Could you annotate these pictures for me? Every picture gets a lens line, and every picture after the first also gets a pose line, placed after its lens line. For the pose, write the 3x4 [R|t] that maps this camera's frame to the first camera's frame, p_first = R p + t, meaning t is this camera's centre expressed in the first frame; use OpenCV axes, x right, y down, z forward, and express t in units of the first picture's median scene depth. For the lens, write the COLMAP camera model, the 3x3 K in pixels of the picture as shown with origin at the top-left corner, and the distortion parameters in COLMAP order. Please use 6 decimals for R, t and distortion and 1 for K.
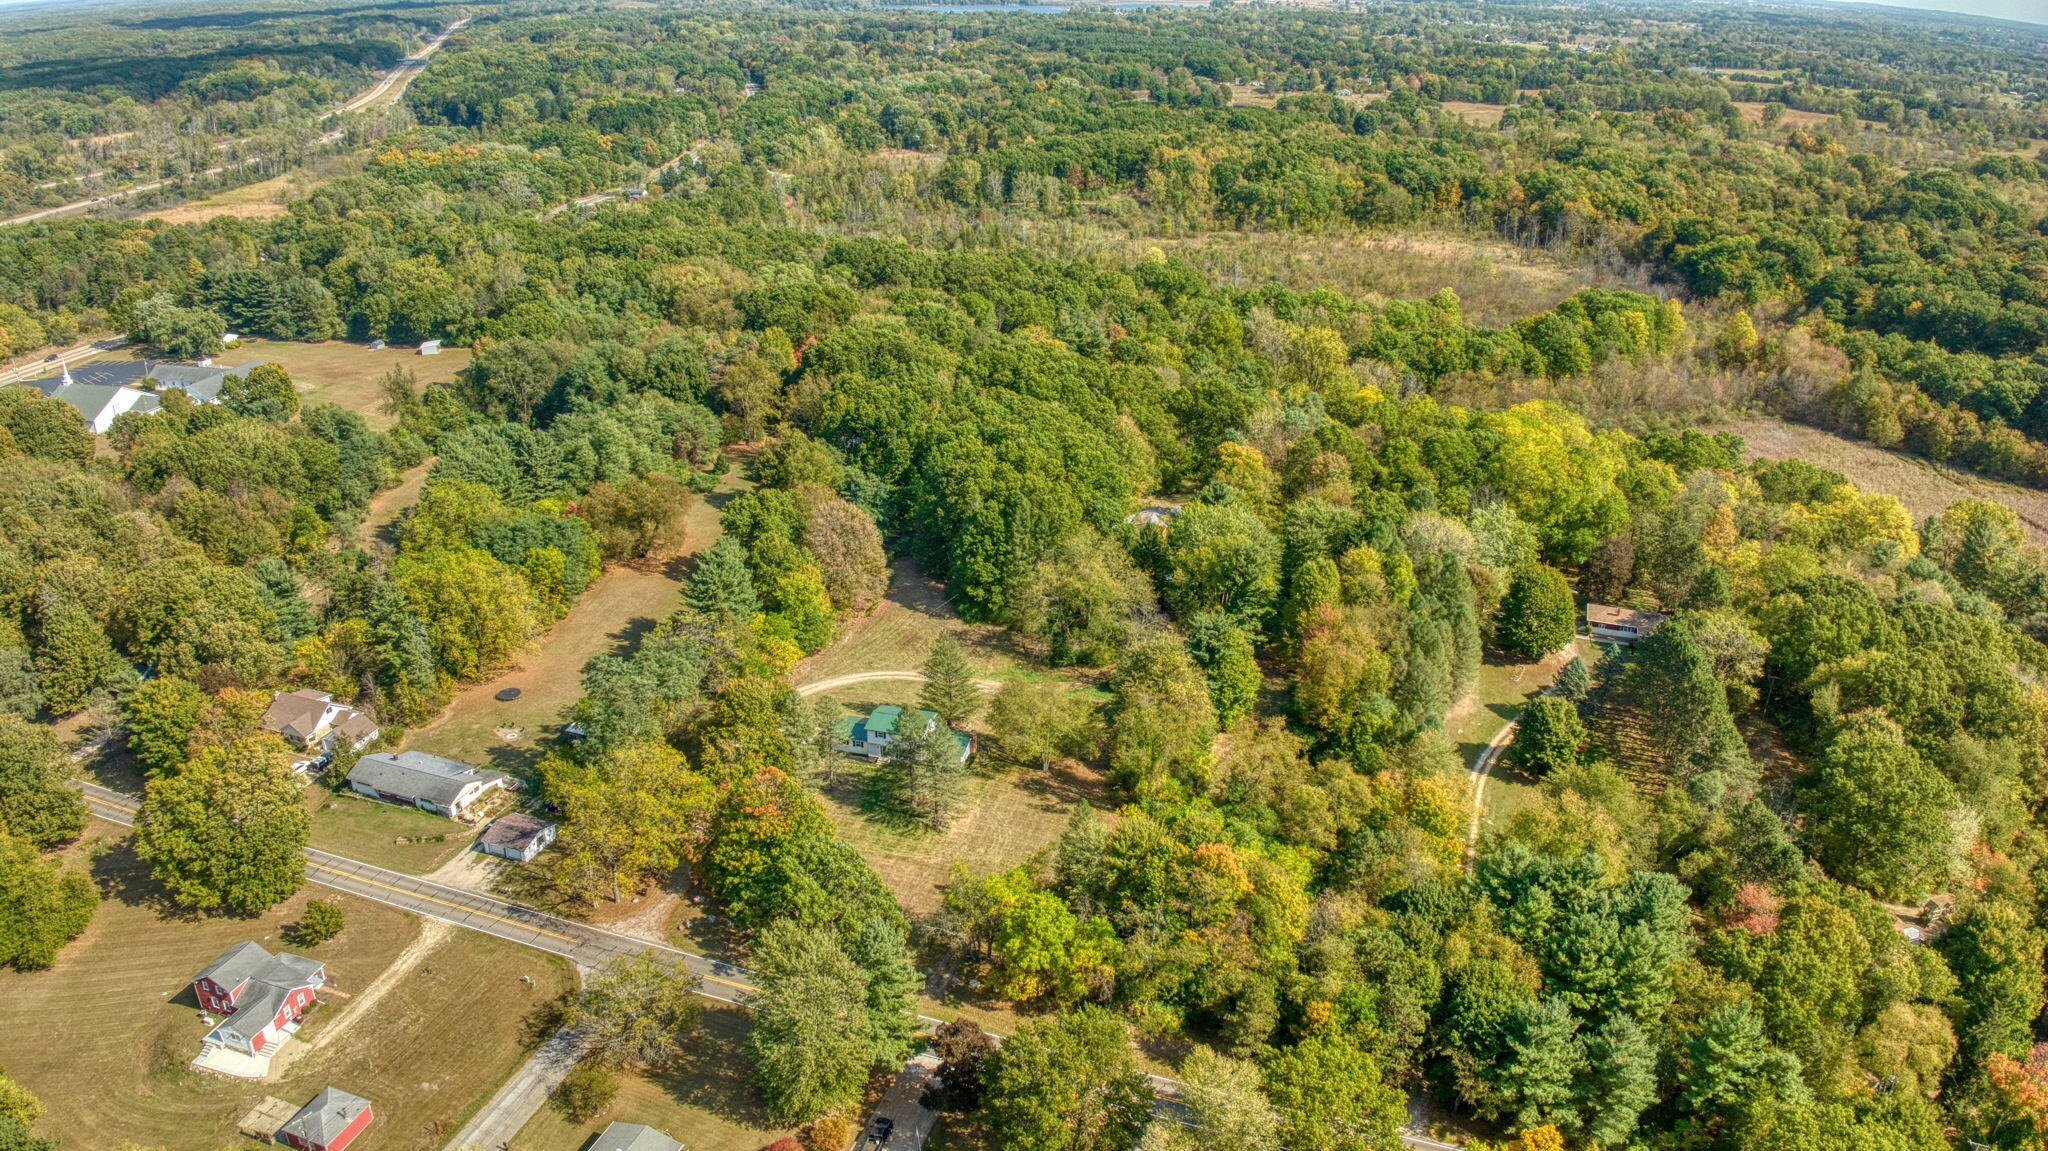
lens RADIAL K [[1445.4, 0, 1024.0], [0, 1445.4, 575.5], [0, 0, 1]] dist [-0.106413, -0.008887]
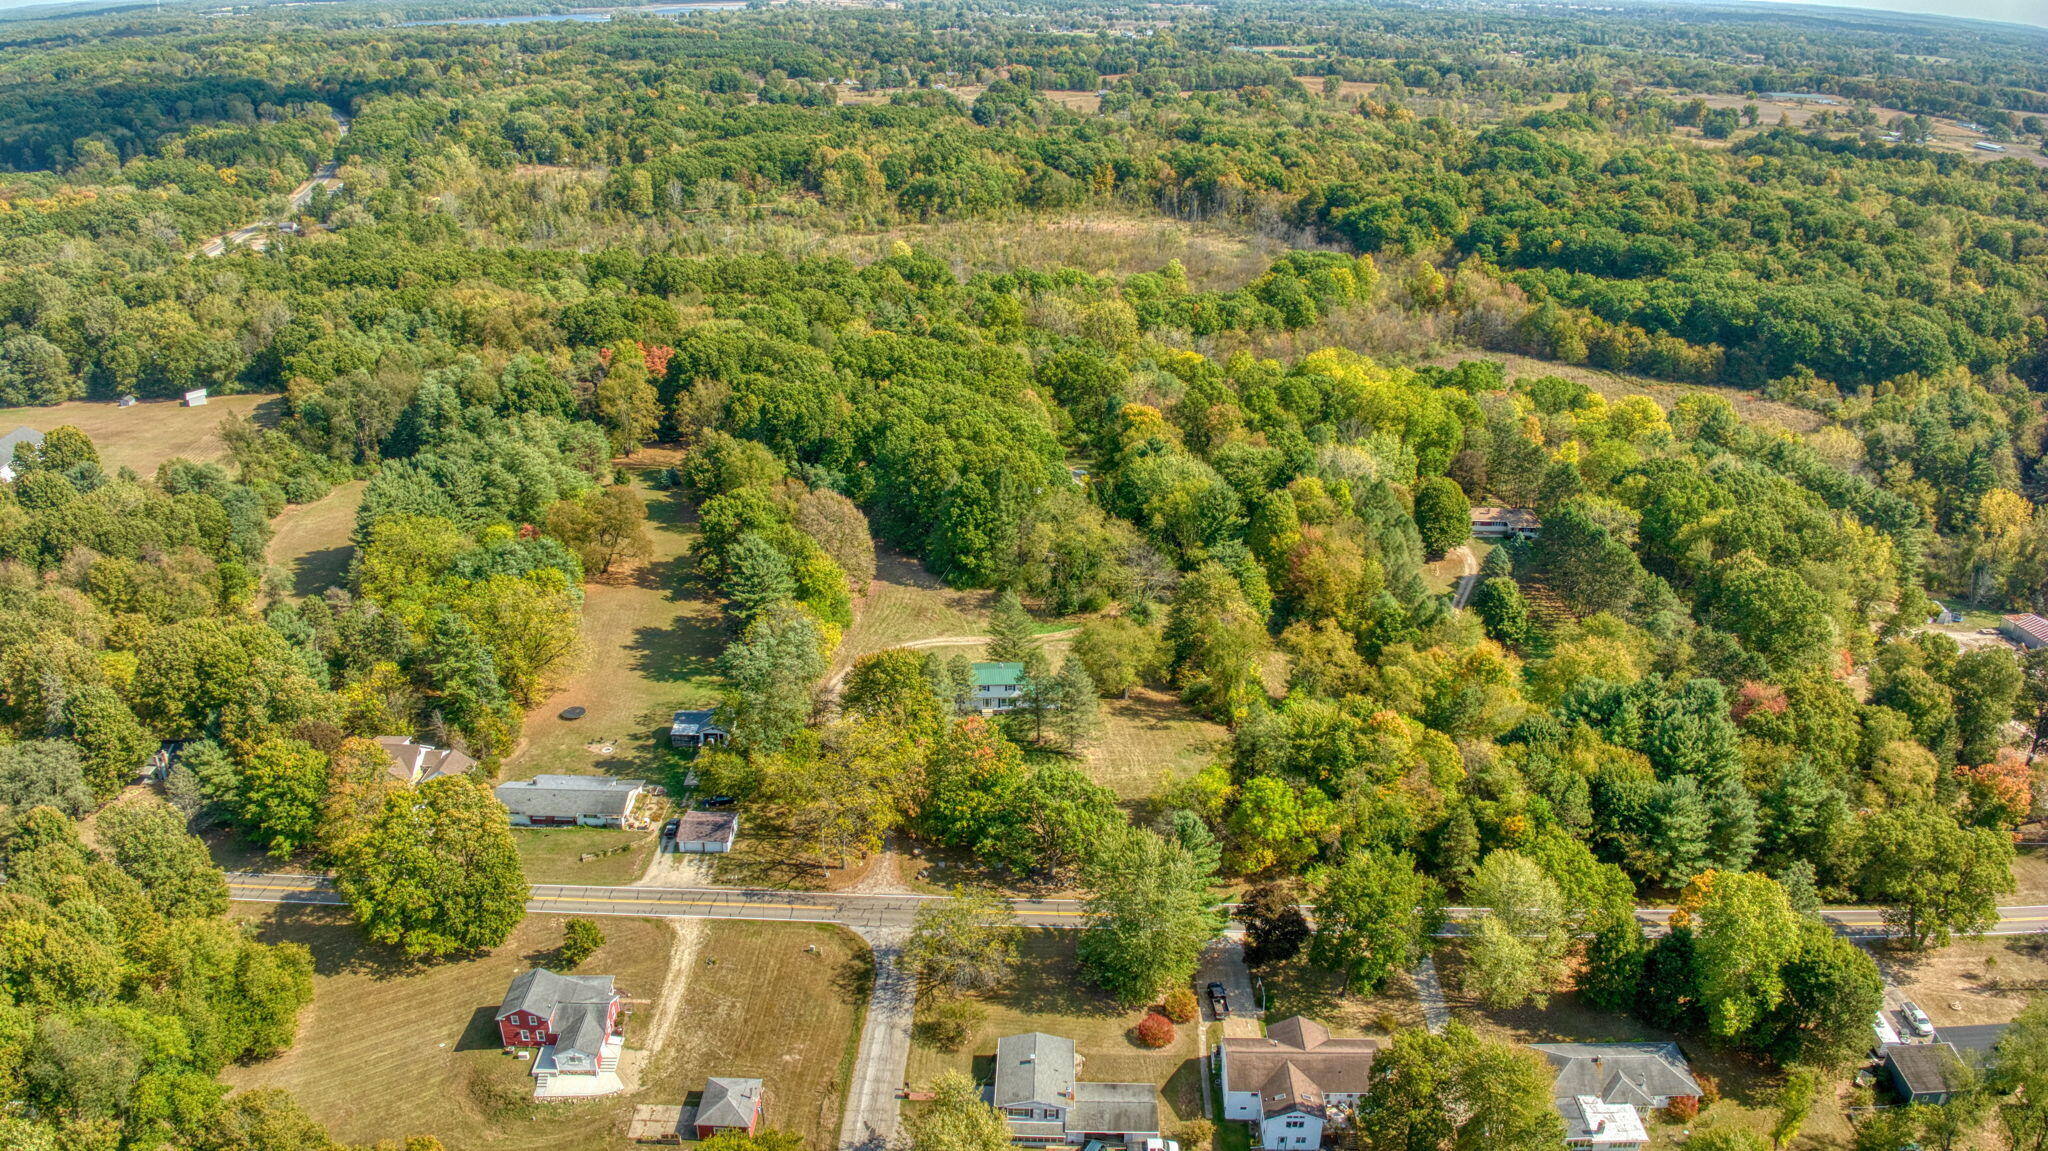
lens RADIAL K [[1445.4, 0, 1024.0], [0, 1445.4, 575.5], [0, 0, 1]] dist [-0.106413, -0.008887]
pose [[0.949326, -0.125231, 0.288267, -0.202244], [0.125153, 0.991960, 0.018778, 0.005468], [-0.288300, 0.018251, 0.957366, -0.025476]]
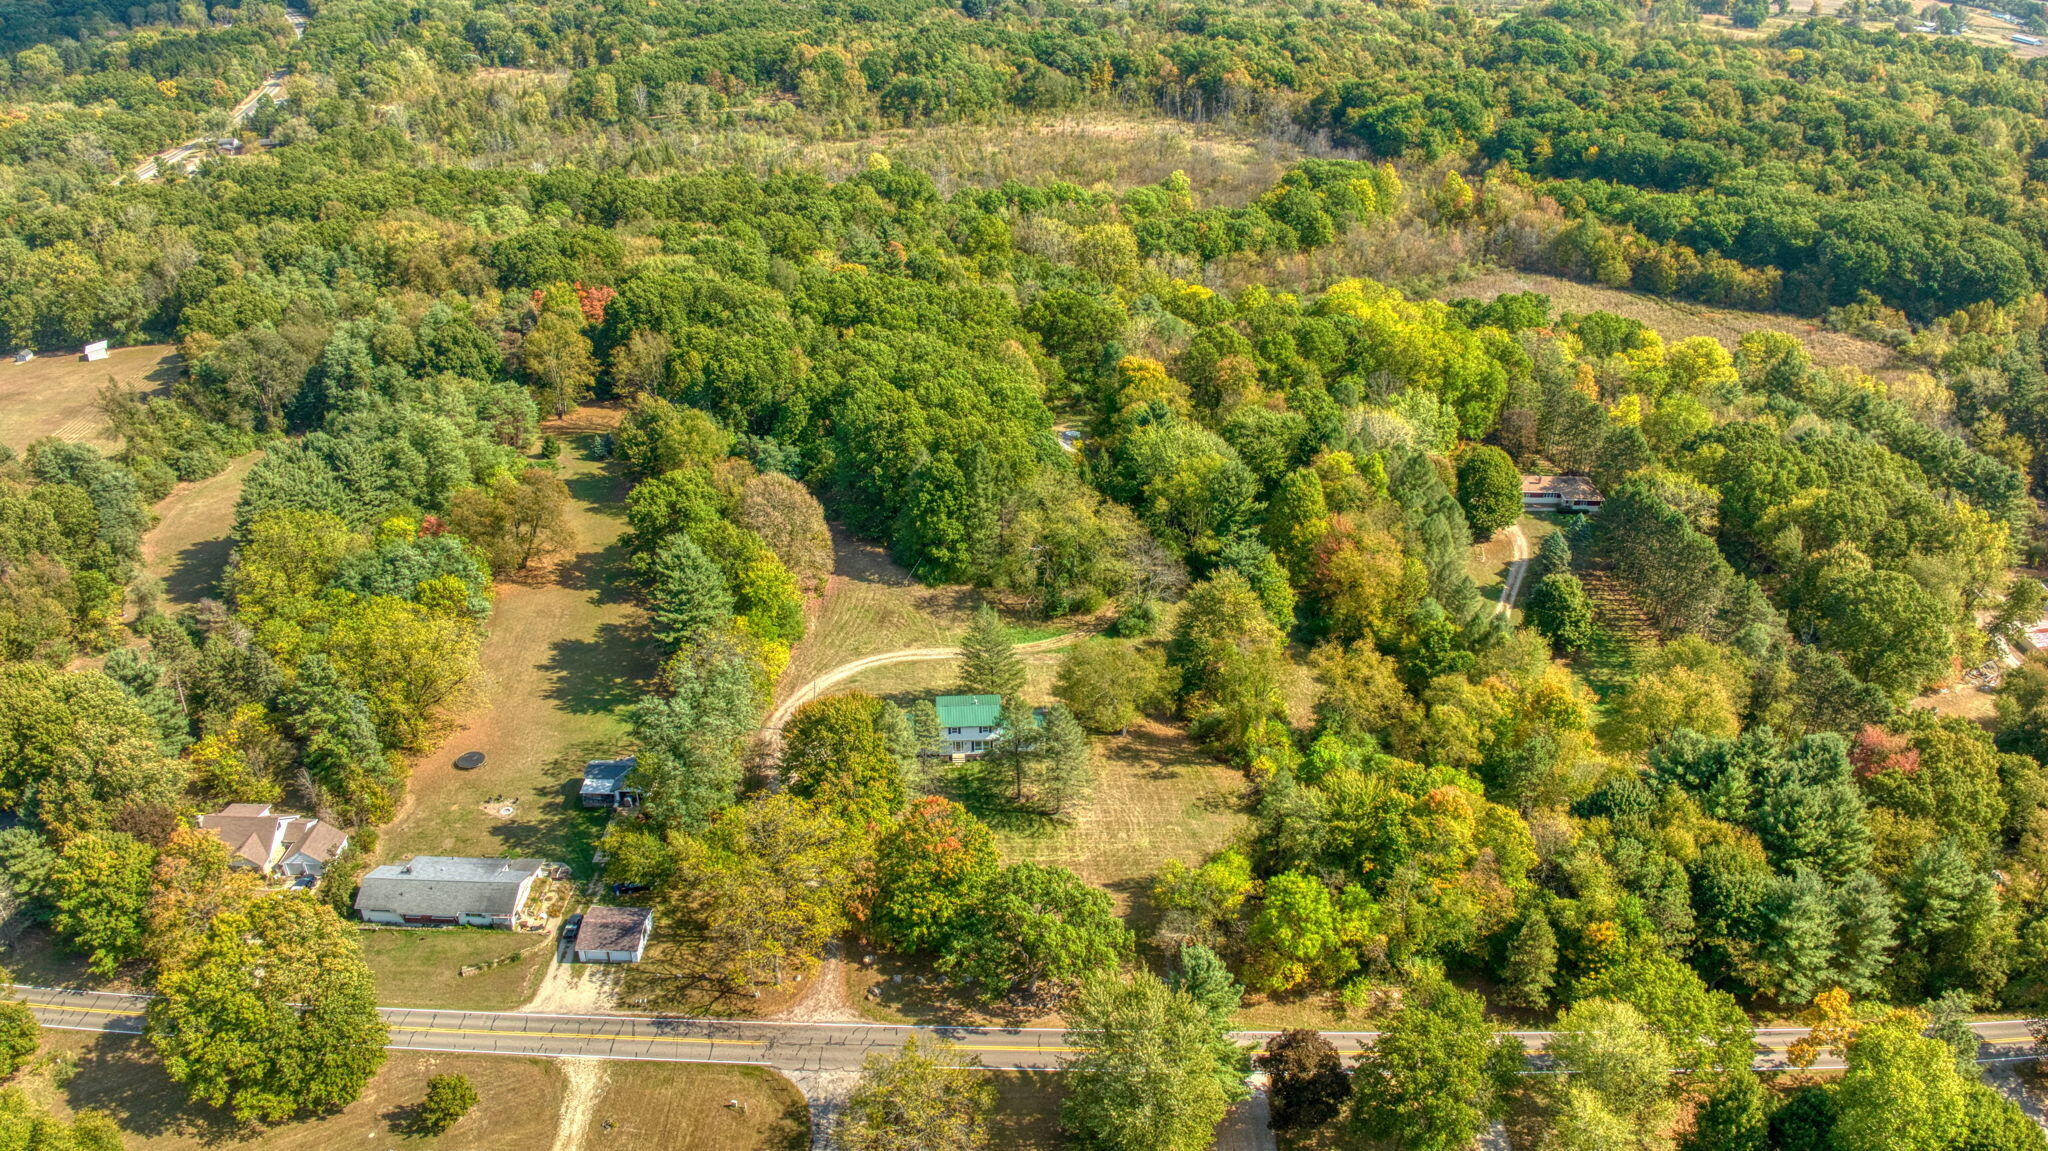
lens RADIAL K [[1445.4, 0, 1024.0], [0, 1445.4, 575.5], [0, 0, 1]] dist [-0.106413, -0.008887]
pose [[0.948534, -0.154370, 0.276502, -0.159414], [0.133981, 0.986770, 0.091289, -0.033849], [-0.286936, -0.049545, 0.956668, 0.067419]]
